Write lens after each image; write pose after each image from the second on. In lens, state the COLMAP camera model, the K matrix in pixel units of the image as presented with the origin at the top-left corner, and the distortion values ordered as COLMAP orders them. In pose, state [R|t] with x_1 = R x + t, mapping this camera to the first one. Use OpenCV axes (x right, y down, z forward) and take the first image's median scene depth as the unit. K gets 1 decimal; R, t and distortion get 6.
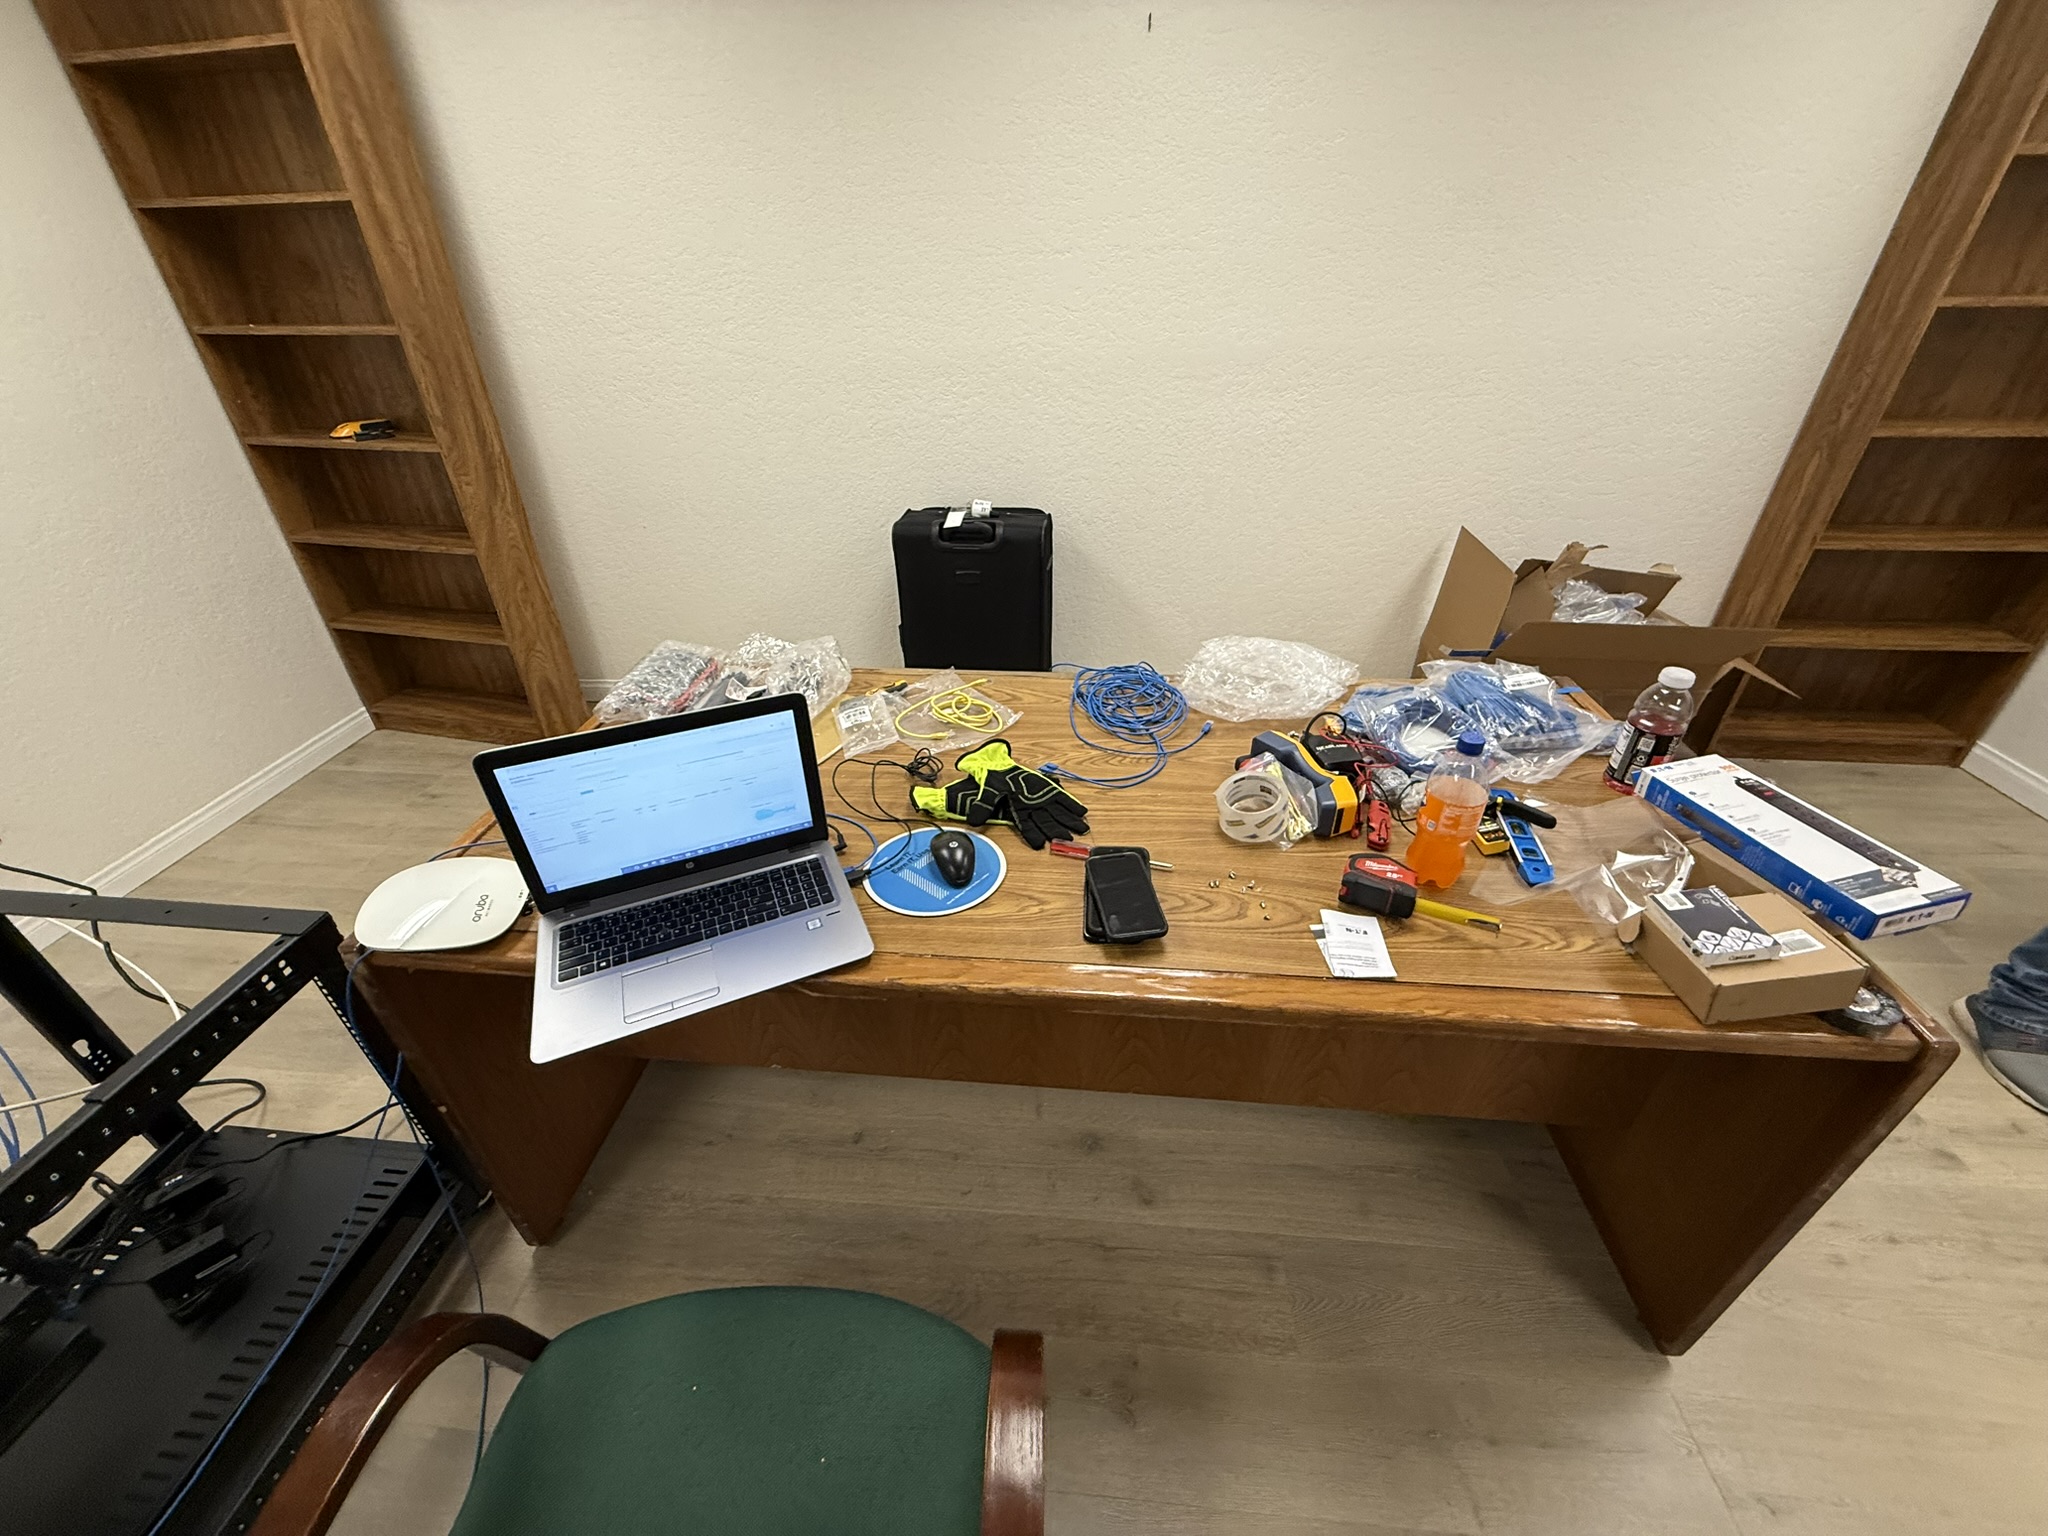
lens RADIAL K [[823.1, 0, 1032.0], [0, 823.1, 768.9], [0, 0, 1]] dist [0.002382, -0.000830]
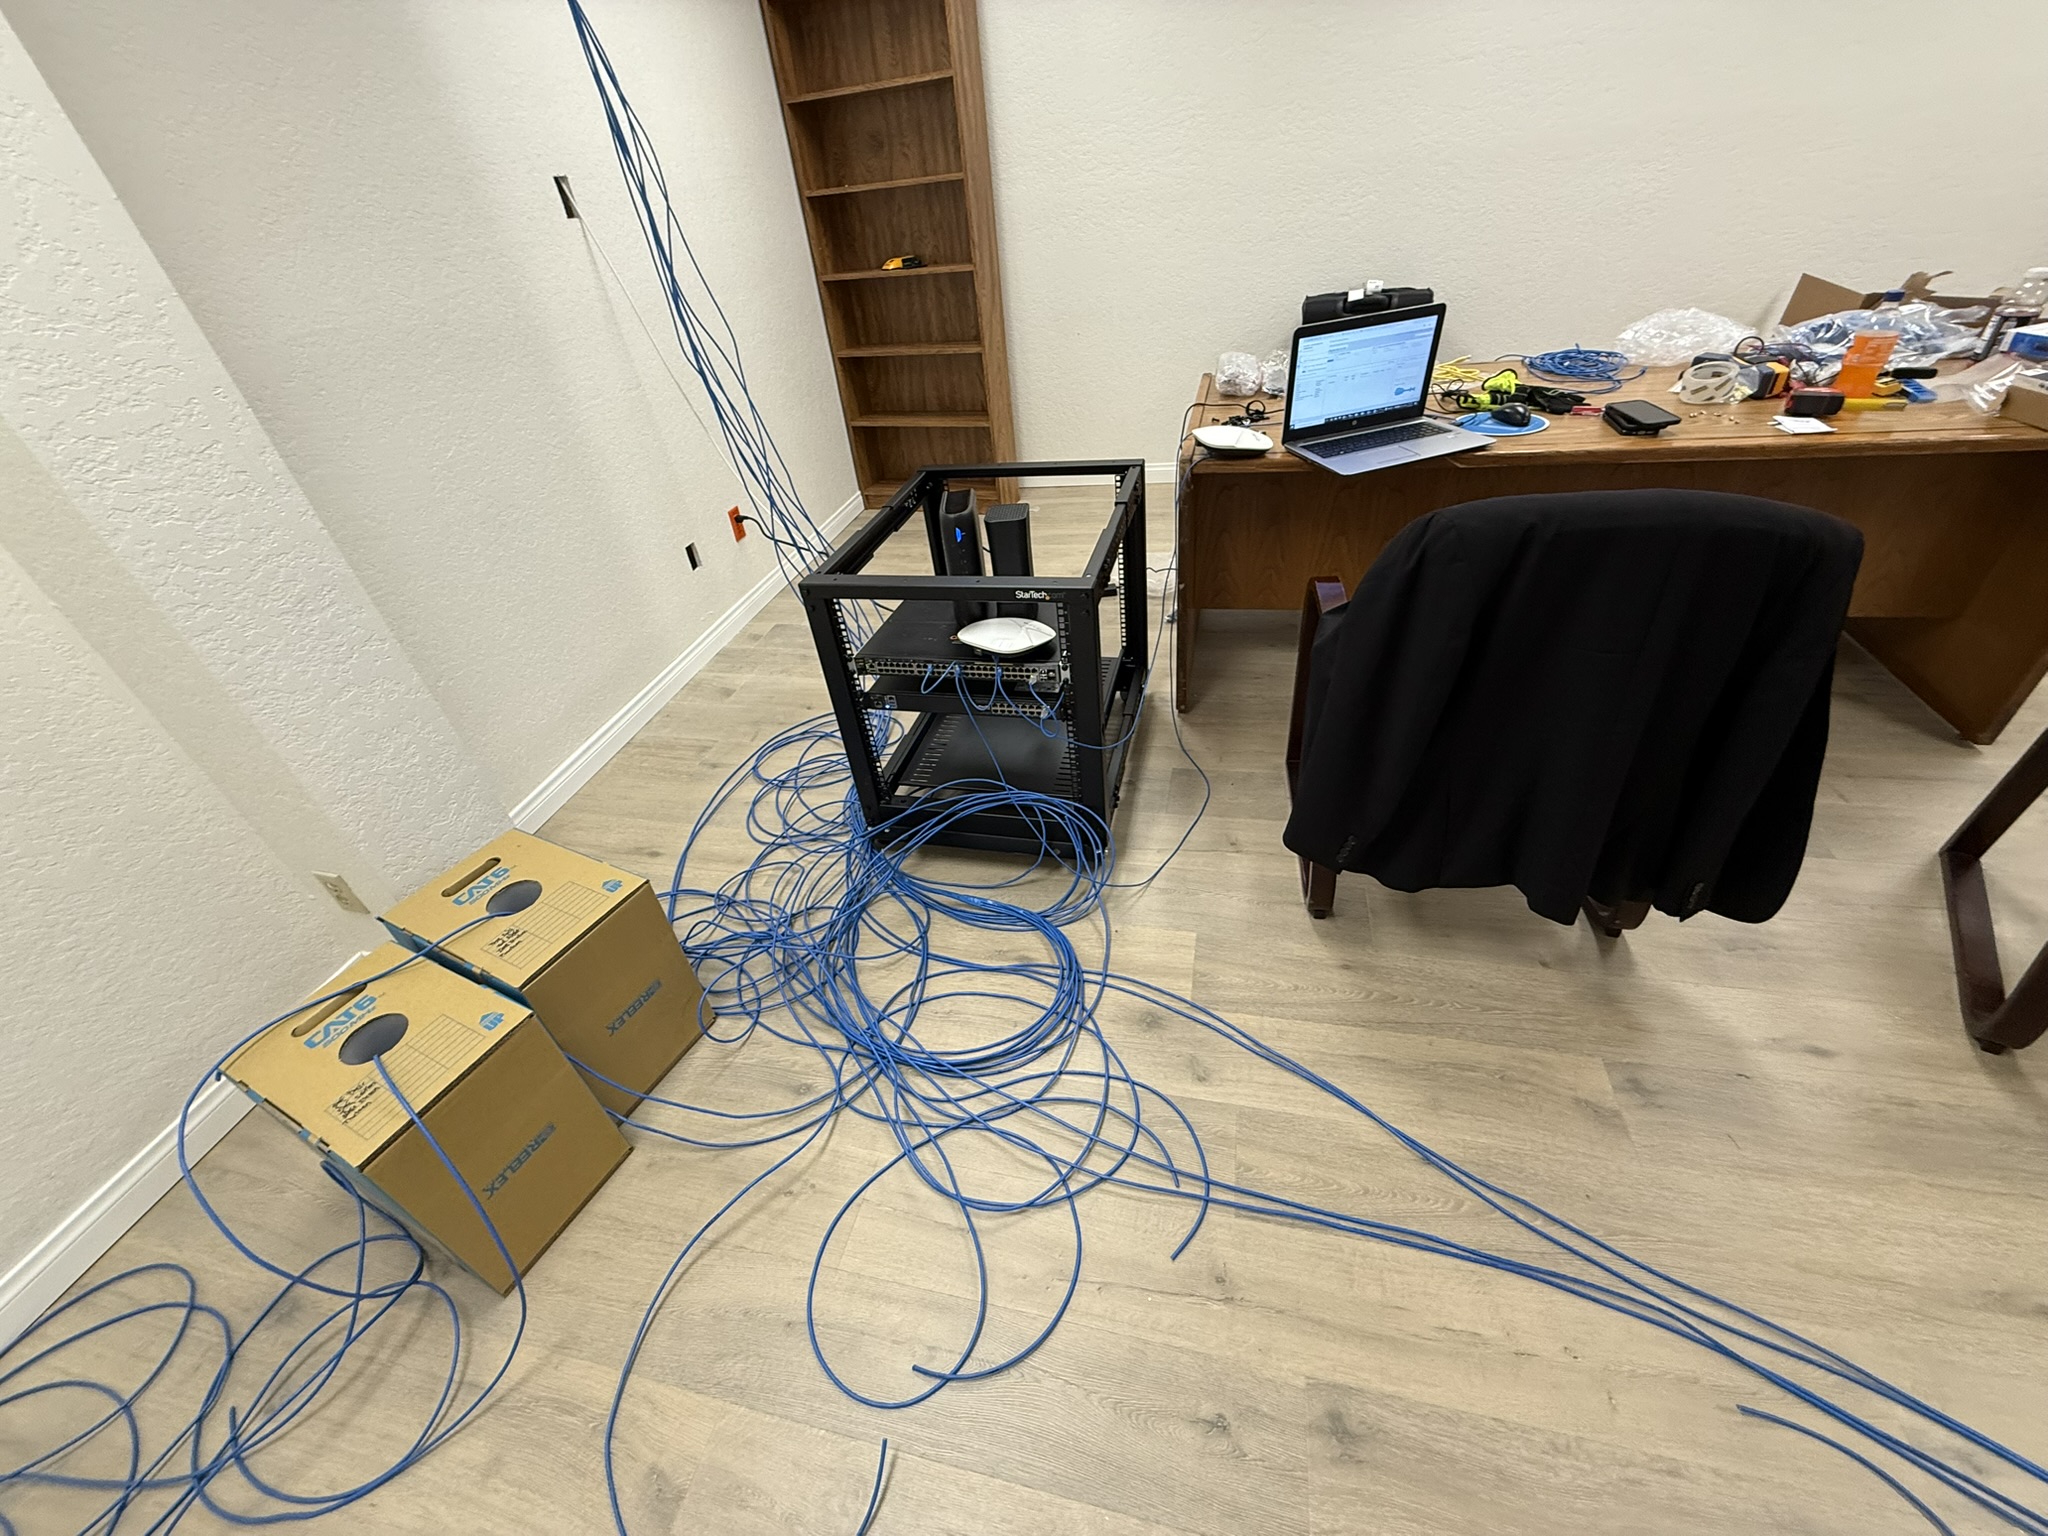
lens RADIAL K [[823.1, 0, 1021.8], [0, 823.1, 775.2], [0, 0, 1]] dist [0.002382, -0.000830]
pose [[0.985289, 0.024806, -0.169086, -0.408183], [-0.009233, 0.995691, 0.092272, 0.363059], [0.170646, -0.089354, 0.981273, -0.463152]]
